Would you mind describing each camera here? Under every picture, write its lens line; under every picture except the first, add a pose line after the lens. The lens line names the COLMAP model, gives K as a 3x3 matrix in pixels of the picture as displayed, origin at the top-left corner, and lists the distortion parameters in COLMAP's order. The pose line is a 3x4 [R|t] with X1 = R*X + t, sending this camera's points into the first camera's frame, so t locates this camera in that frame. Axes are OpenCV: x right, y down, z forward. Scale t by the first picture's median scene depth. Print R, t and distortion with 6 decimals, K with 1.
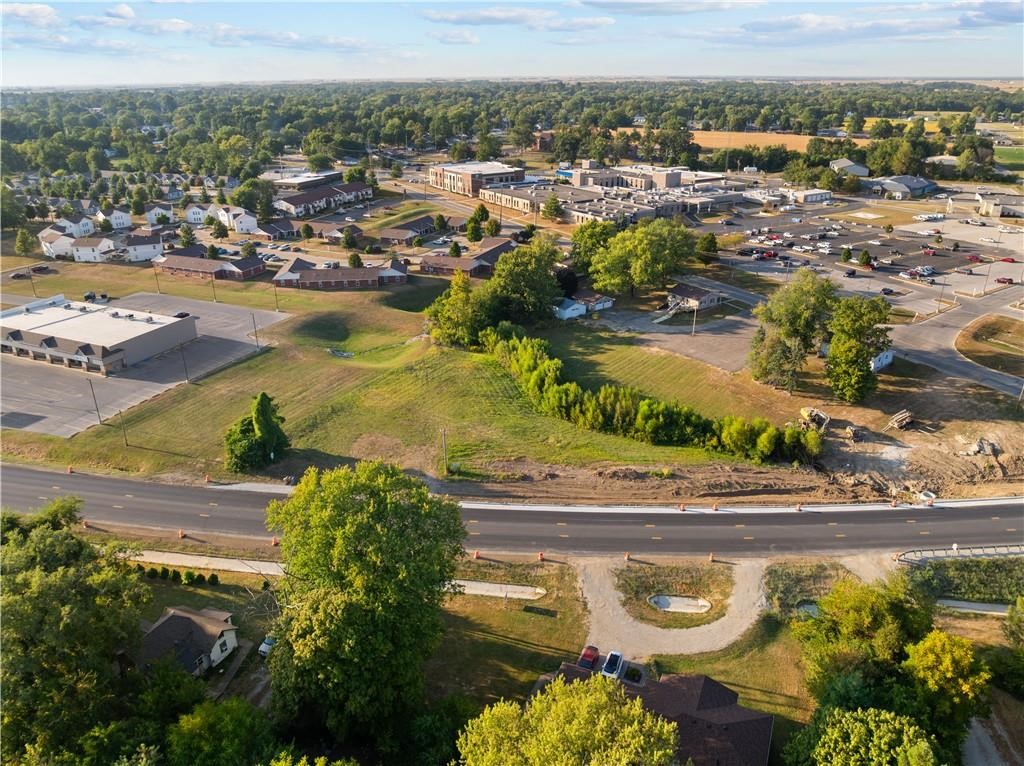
lens RADIAL K [[734.9, 0, 512.0], [0, 734.9, 383.0], [0, 0, 1]] dist [-0.042075, 0.007821]
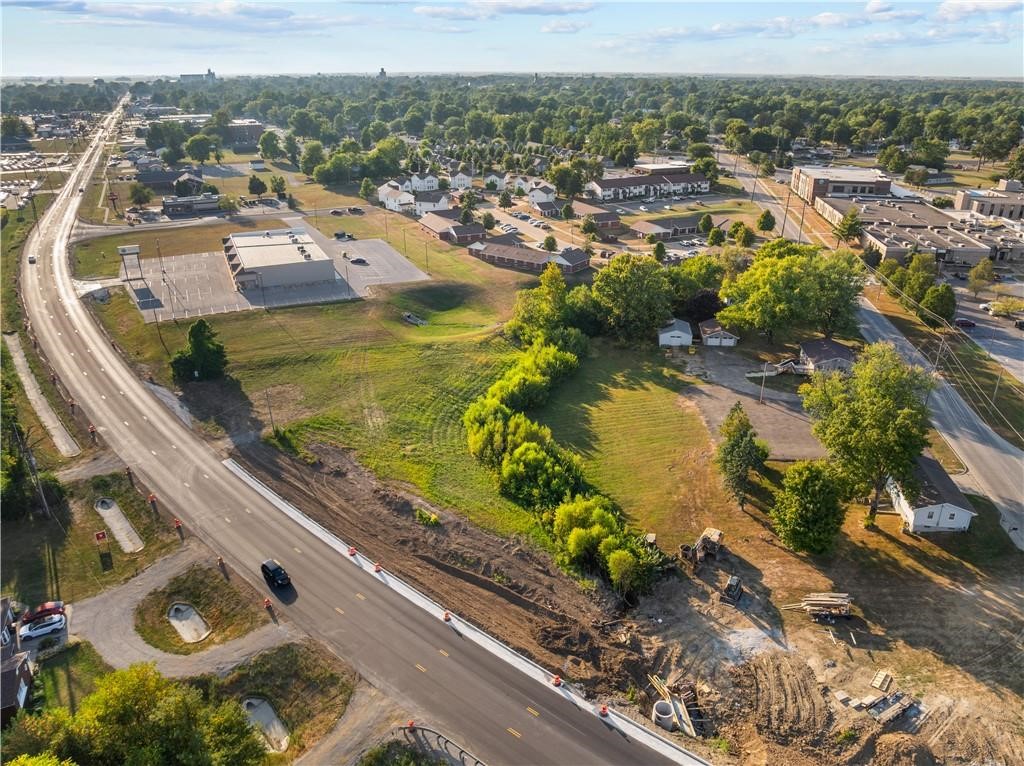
lens RADIAL K [[734.9, 0, 512.0], [0, 734.9, 383.0], [0, 0, 1]] dist [-0.042075, 0.007821]
pose [[0.744170, 0.271159, -0.610478, 0.608999], [-0.266192, 0.958583, 0.101291, -0.110656], [0.612660, 0.087127, 0.785530, 0.313719]]
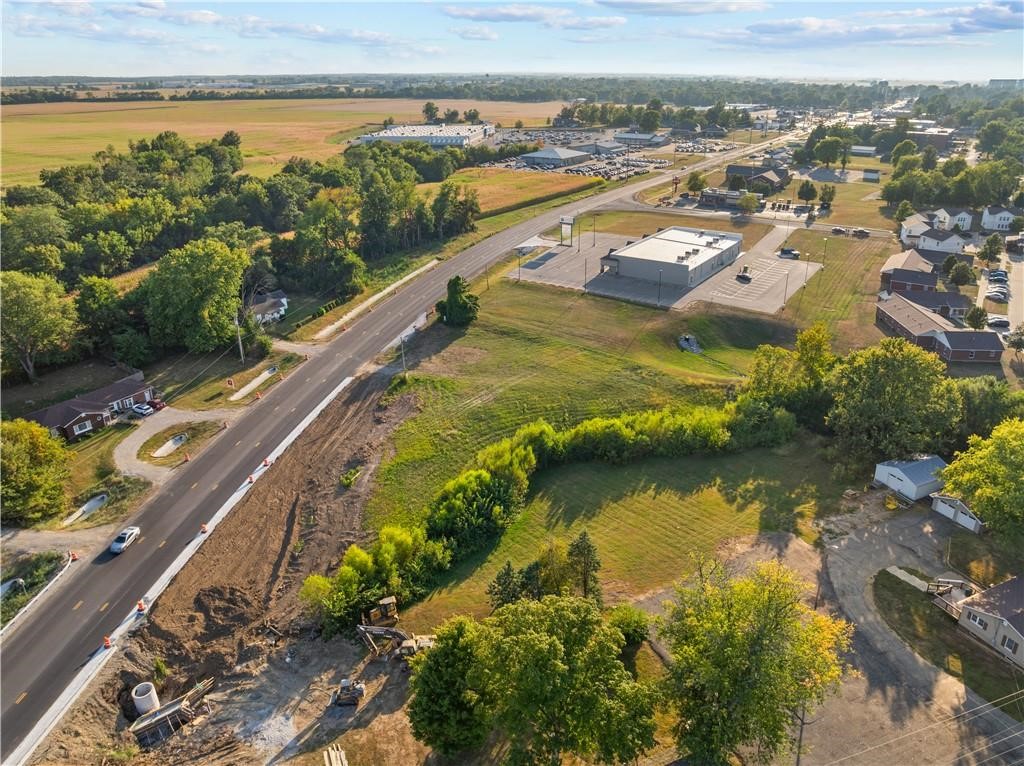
lens RADIAL K [[712.7, 0, 515.1], [0, 712.7, 376.2], [0, 0, 1]] dist [-0.033474, -0.000396]
pose [[-0.161641, 0.397806, -0.903118, 0.755931], [-0.387004, 0.816293, 0.428828, -0.363527], [0.907799, 0.418827, 0.022006, 0.908079]]
